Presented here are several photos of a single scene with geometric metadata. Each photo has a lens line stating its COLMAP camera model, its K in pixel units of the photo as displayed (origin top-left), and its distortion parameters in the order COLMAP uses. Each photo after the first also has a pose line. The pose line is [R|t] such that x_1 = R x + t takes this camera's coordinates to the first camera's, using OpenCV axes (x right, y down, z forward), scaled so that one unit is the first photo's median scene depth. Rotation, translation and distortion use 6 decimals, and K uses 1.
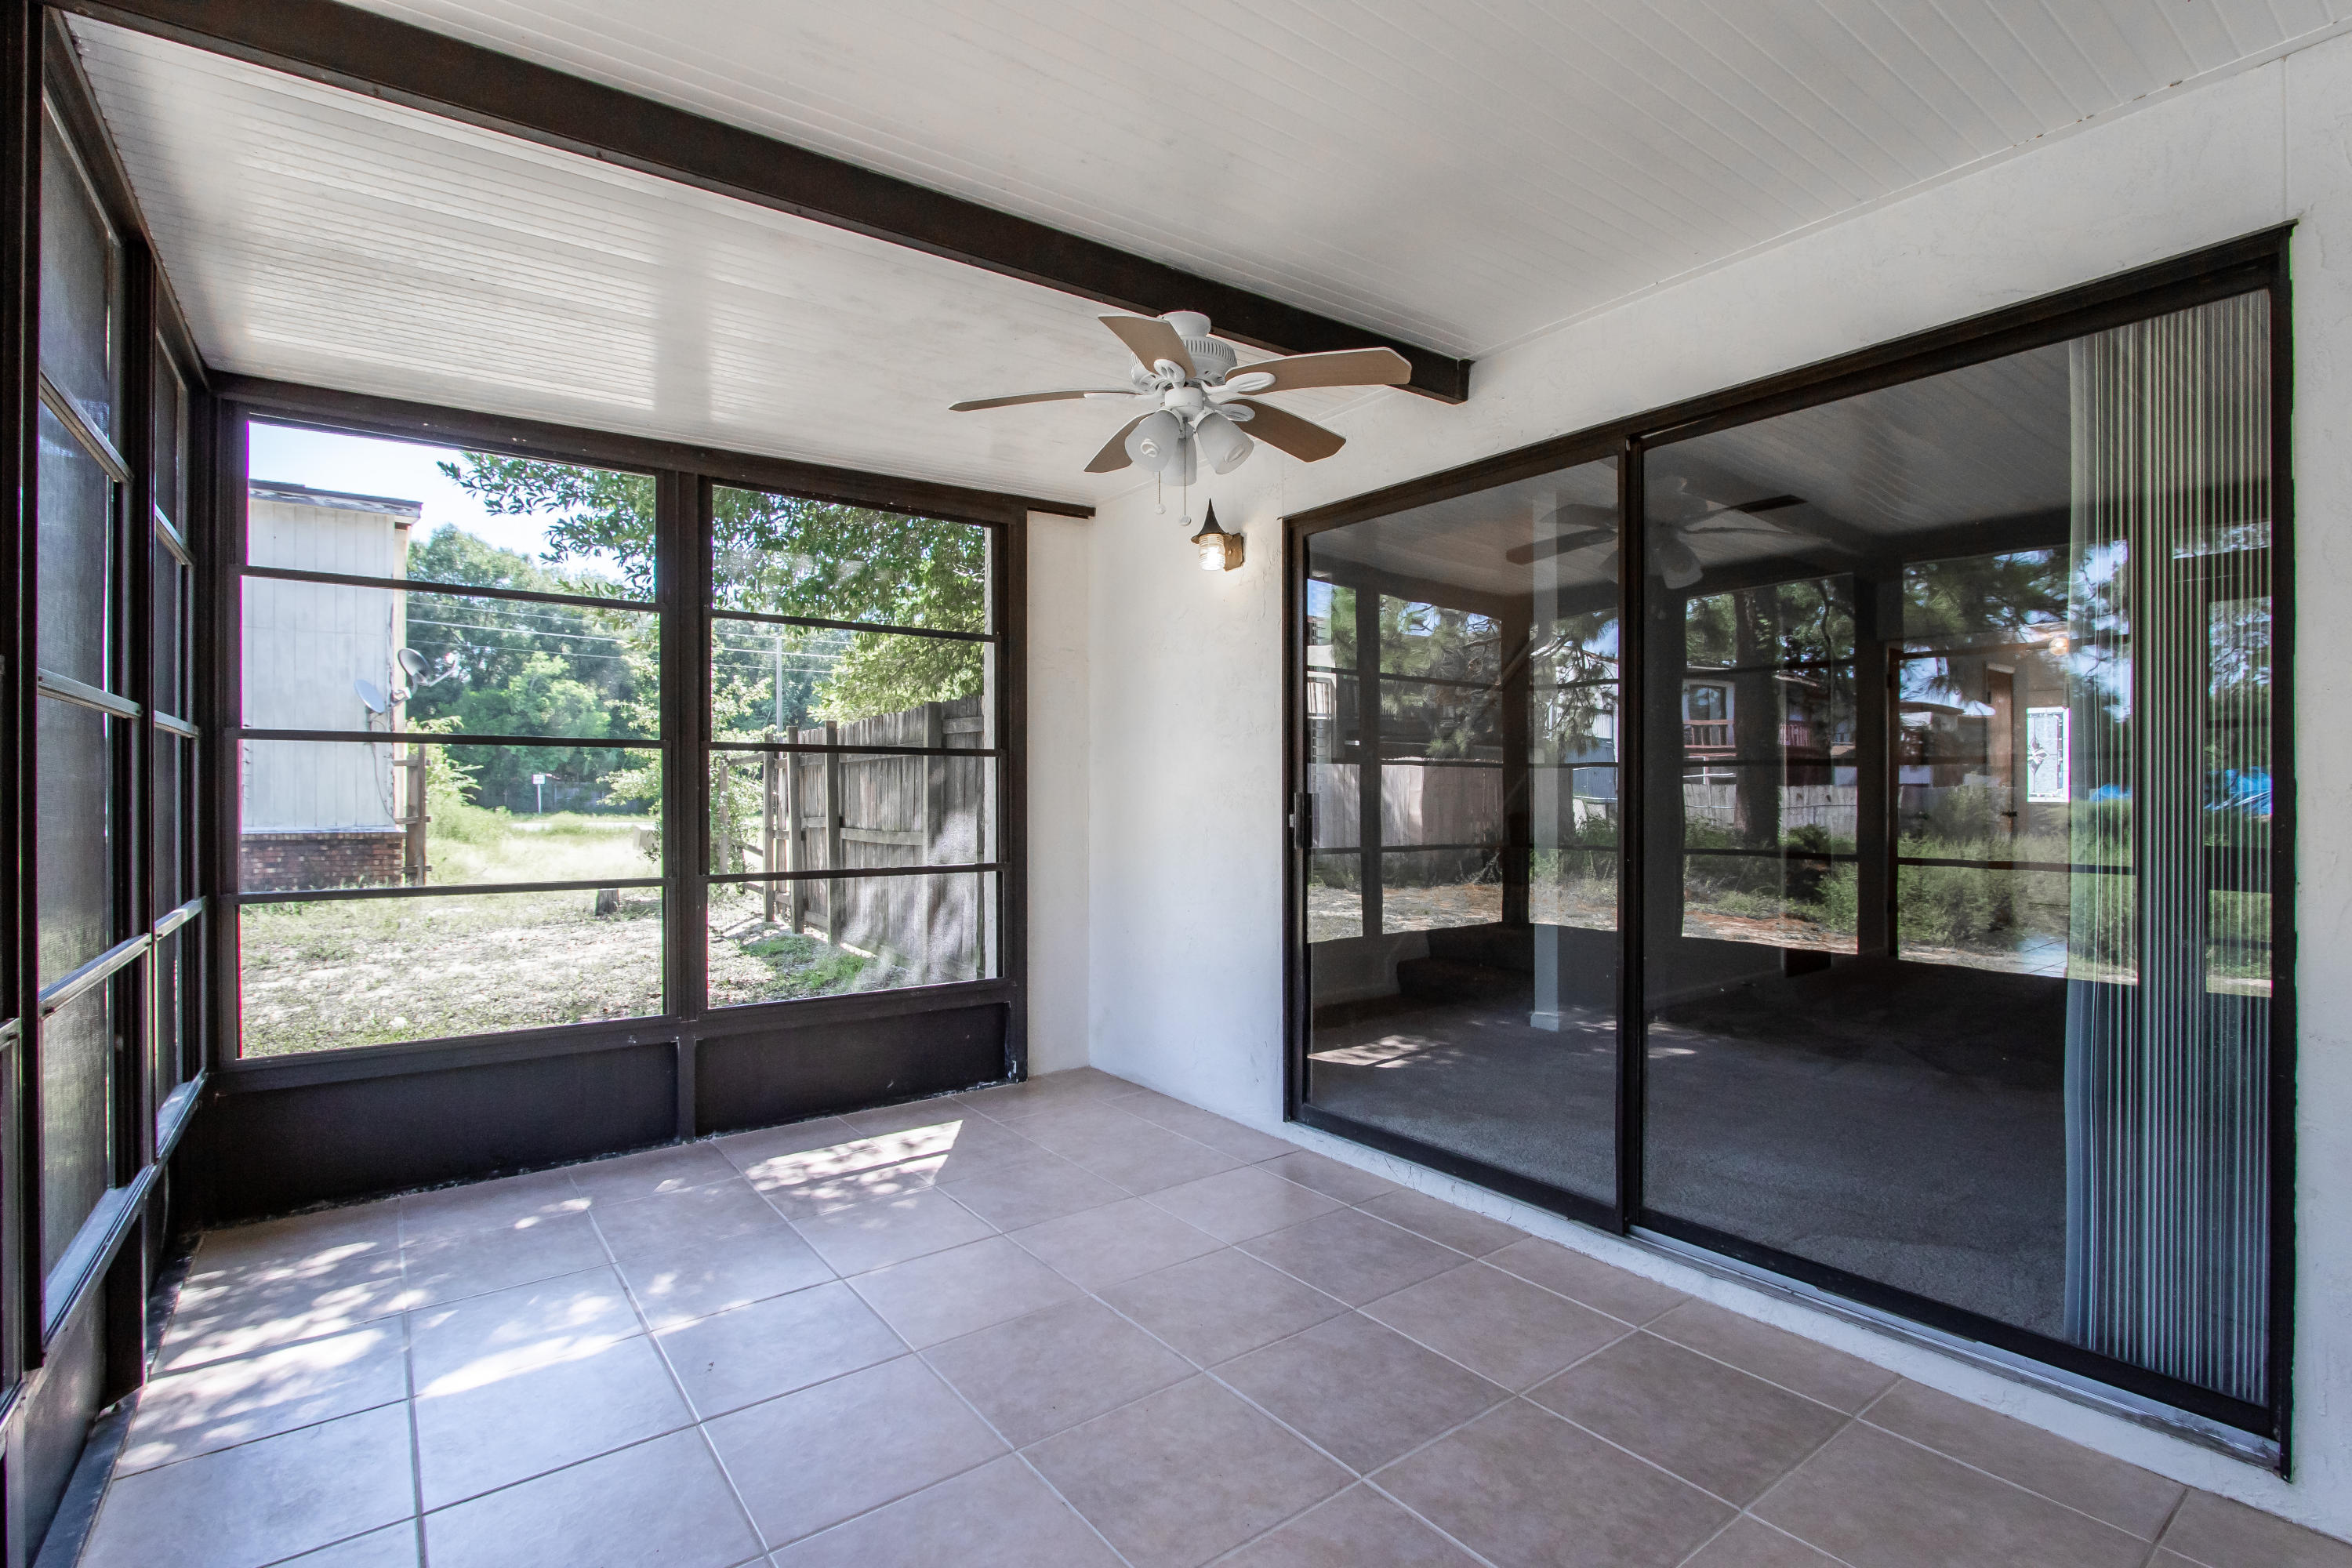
lens RADIAL K [[1103.8, 0, 1172.0], [0, 1103.8, 791.3], [0, 0, 1]] dist [-0.006875, 0.001685]
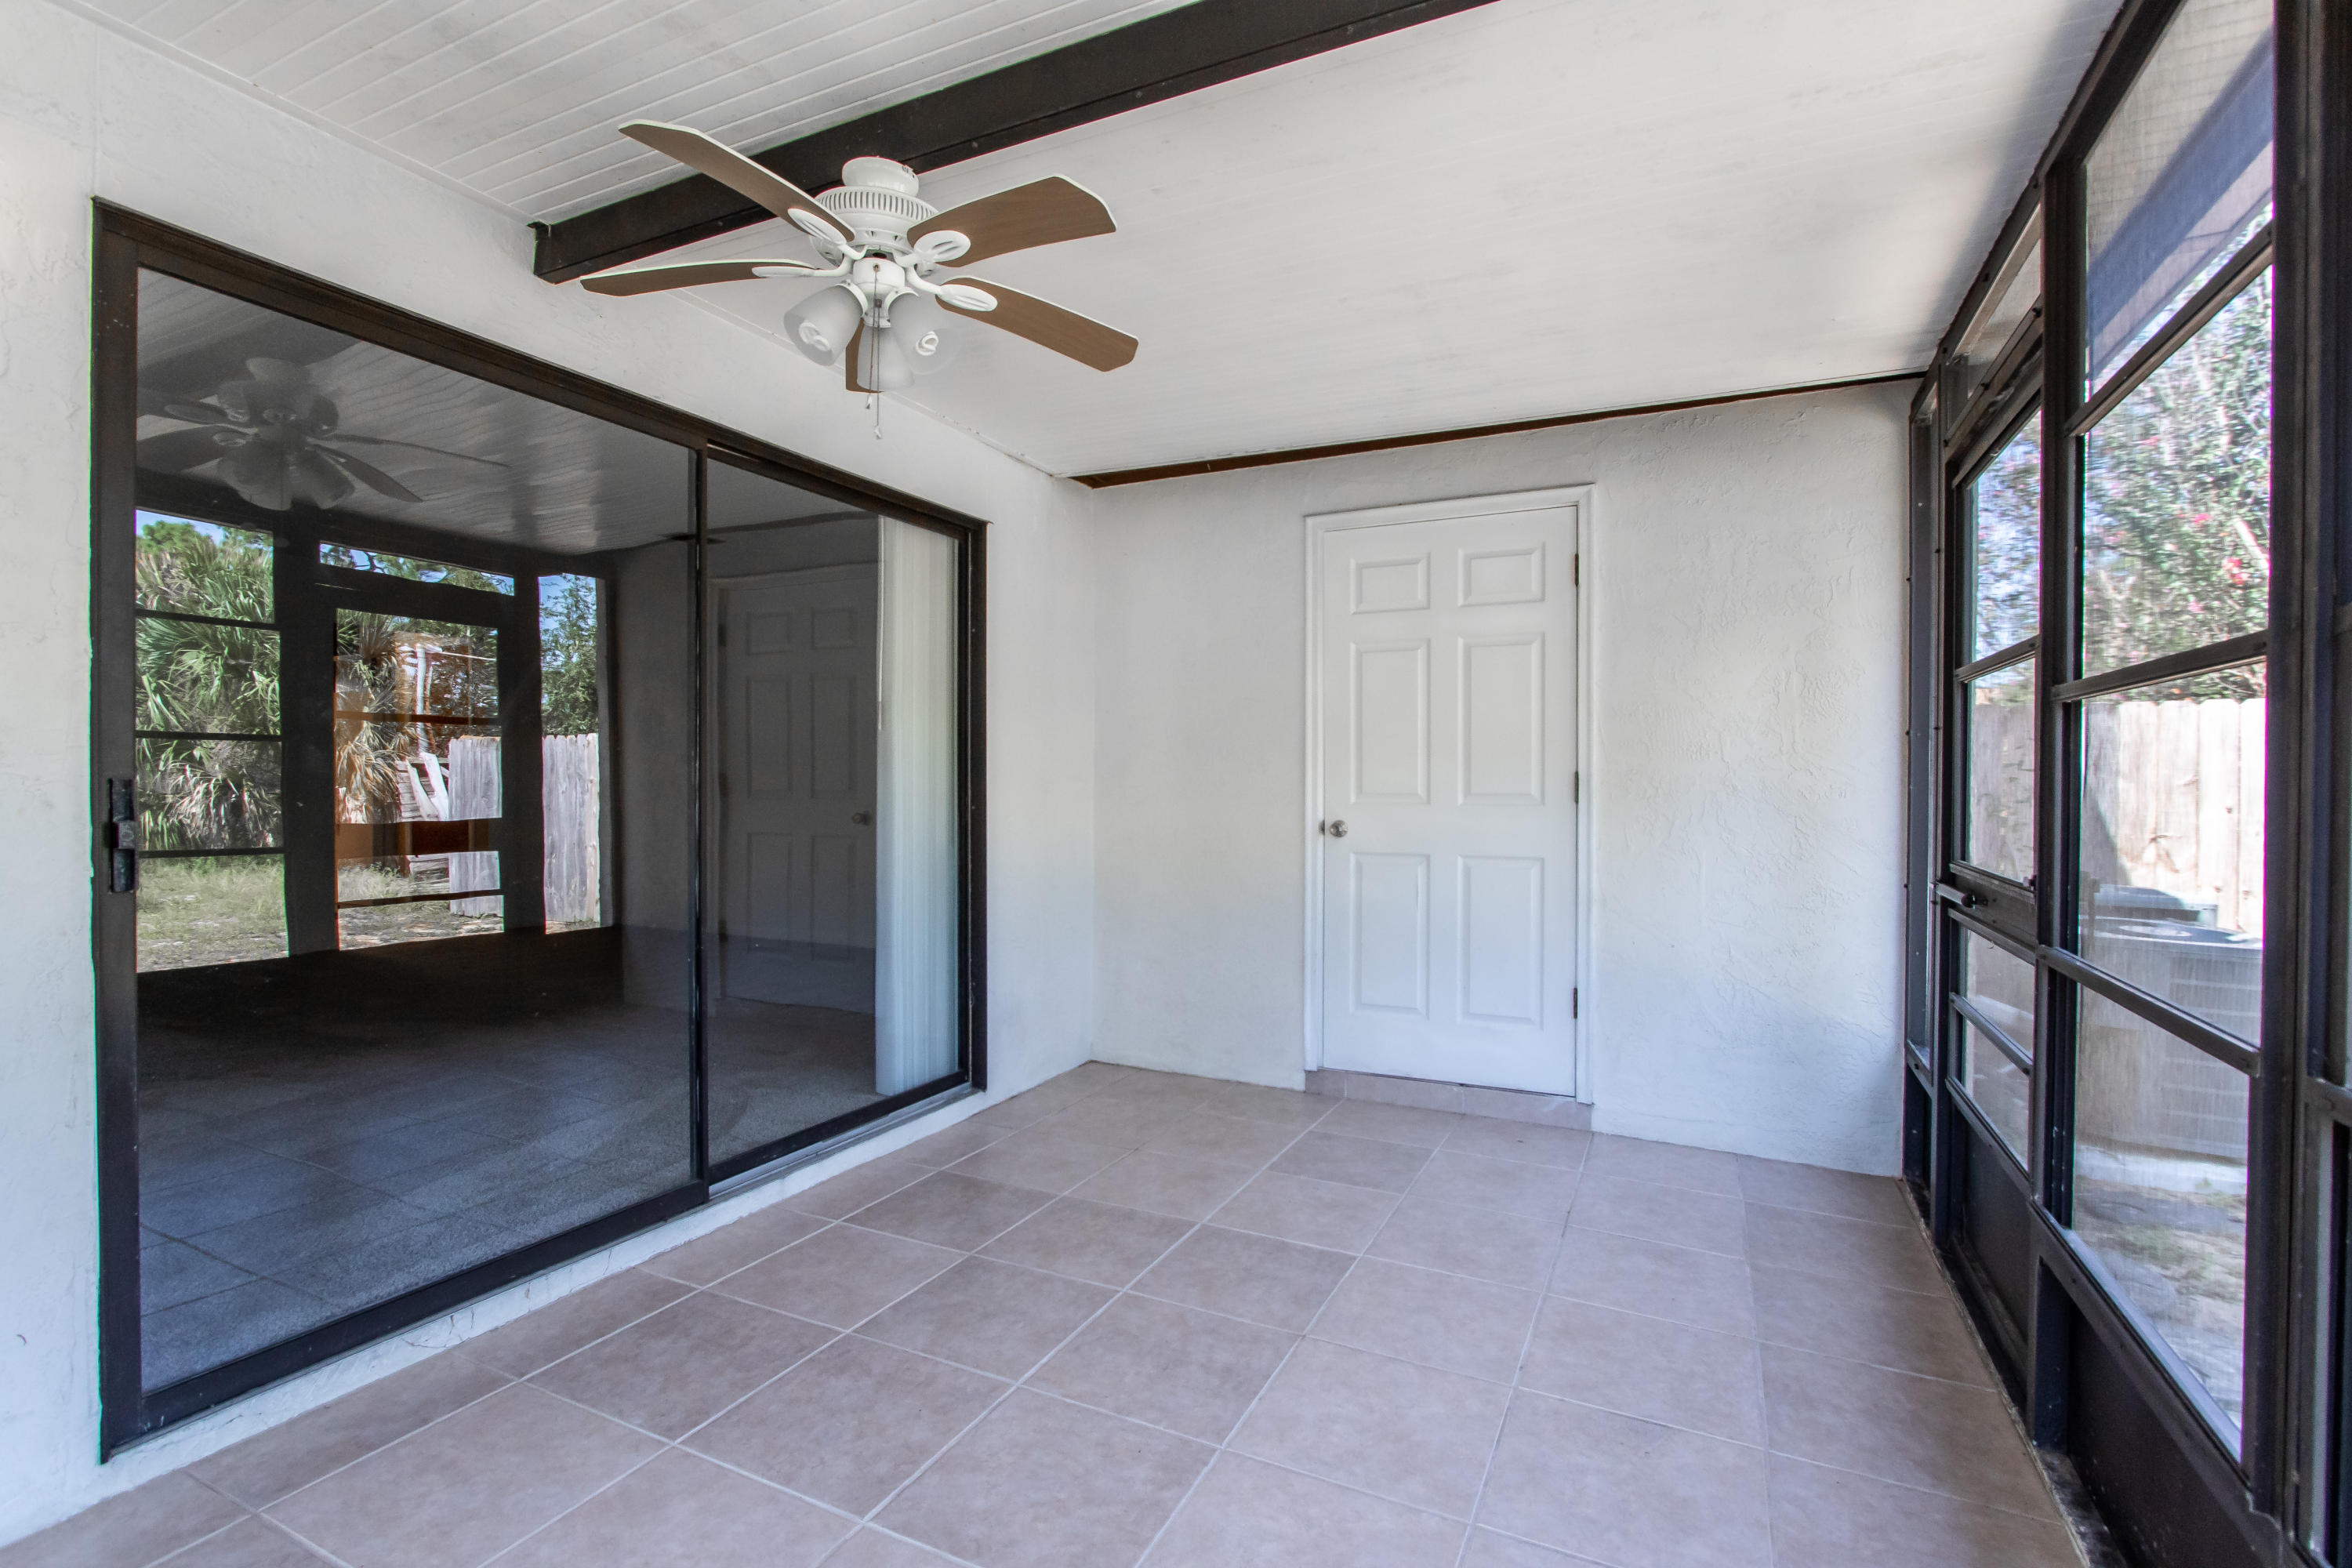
lens RADIAL K [[1103.8, 0, 1172.0], [0, 1103.8, 791.3], [0, 0, 1]] dist [-0.006875, 0.001685]
pose [[-0.461727, -0.011694, 0.886945, -1.503129], [-0.003374, 0.999929, 0.011427, -0.002250], [-0.887016, 0.002284, -0.461734, 2.269193]]
